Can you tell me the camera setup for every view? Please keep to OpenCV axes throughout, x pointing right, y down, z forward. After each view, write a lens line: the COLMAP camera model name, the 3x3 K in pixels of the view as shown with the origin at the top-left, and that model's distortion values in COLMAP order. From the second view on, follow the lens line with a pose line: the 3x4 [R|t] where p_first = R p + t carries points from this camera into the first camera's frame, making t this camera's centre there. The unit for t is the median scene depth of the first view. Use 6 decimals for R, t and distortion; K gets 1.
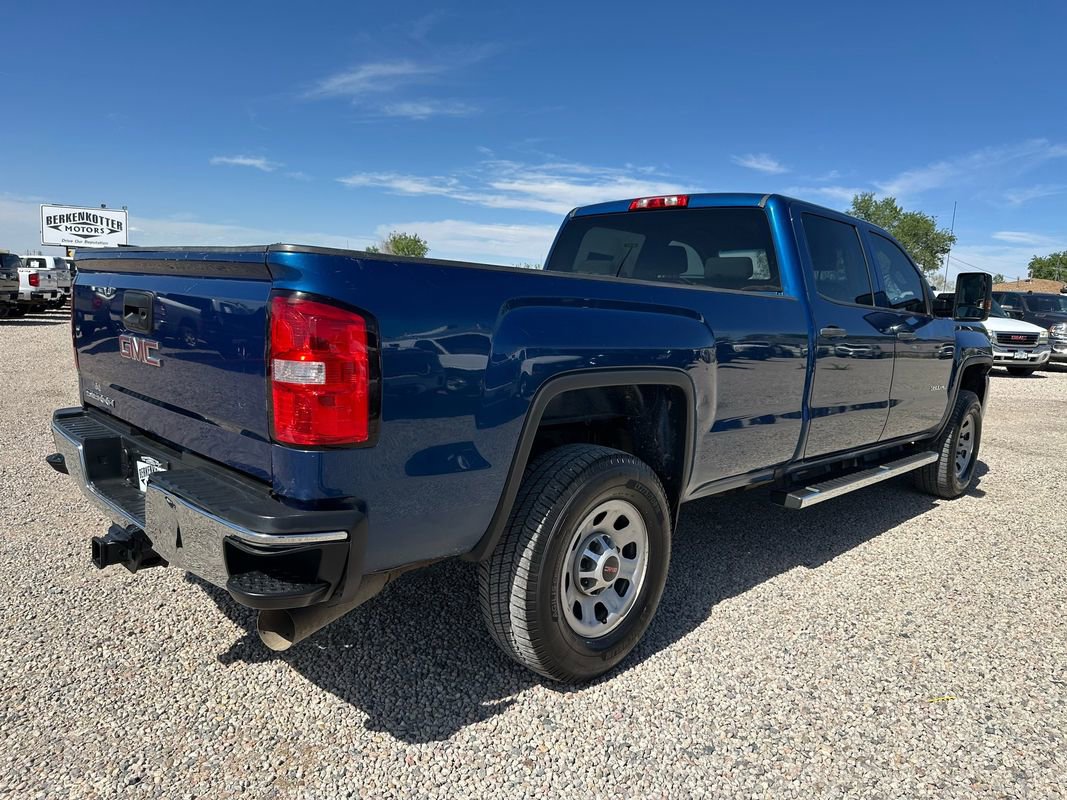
lens RADIAL K [[764.5, 0, 533.5], [0, 764.5, 400.0], [0, 0, 1]] dist [0.072113, -0.094489]
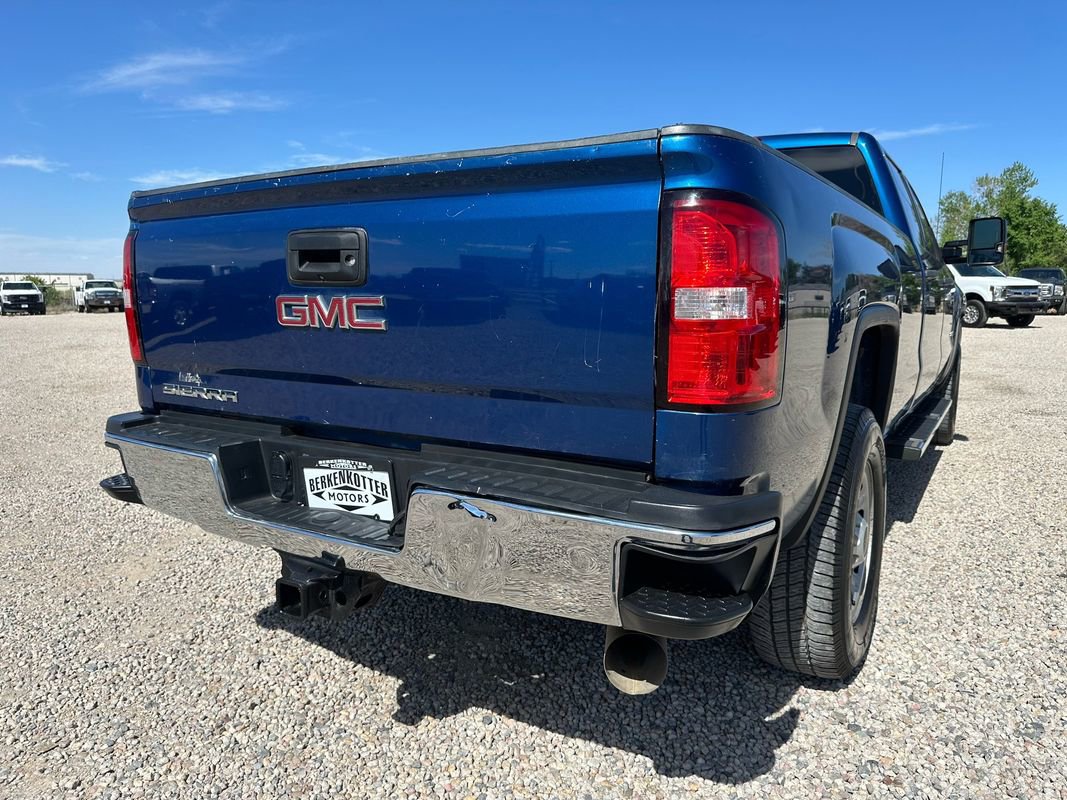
lens RADIAL K [[771.7, 0, 533.5], [0, 771.7, 400.0], [0, 0, 1]] dist [0.019277, -0.028811]
pose [[0.974172, -0.081130, 0.210730, -0.386226], [0.079931, 0.996699, 0.014215, 0.017645], [-0.211187, 0.002996, 0.977441, 0.206228]]
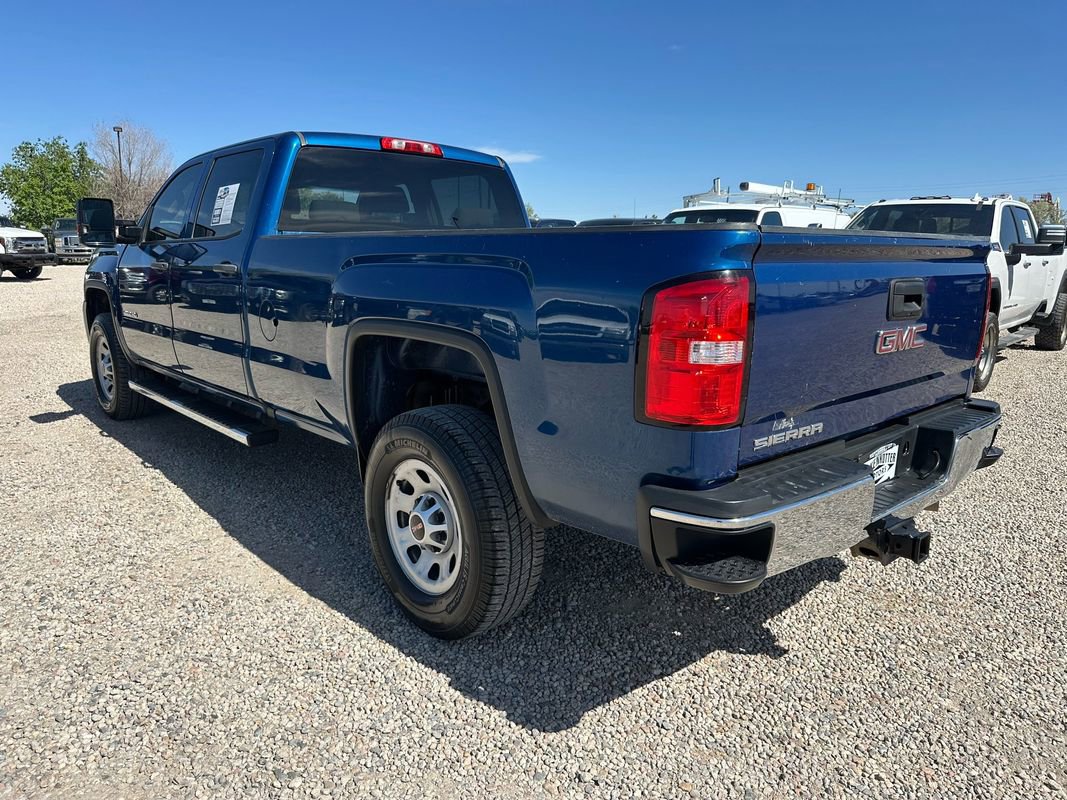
lens RADIAL K [[770.4, 0, 540.2], [0, 770.4, 388.0], [0, 0, 1]] dist [0.017843, -0.026779]
pose [[0.036819, -0.230749, 0.972316, -1.198805], [0.118032, 0.967170, 0.225058, -0.225241], [-0.992327, 0.106478, 0.062846, 1.126905]]
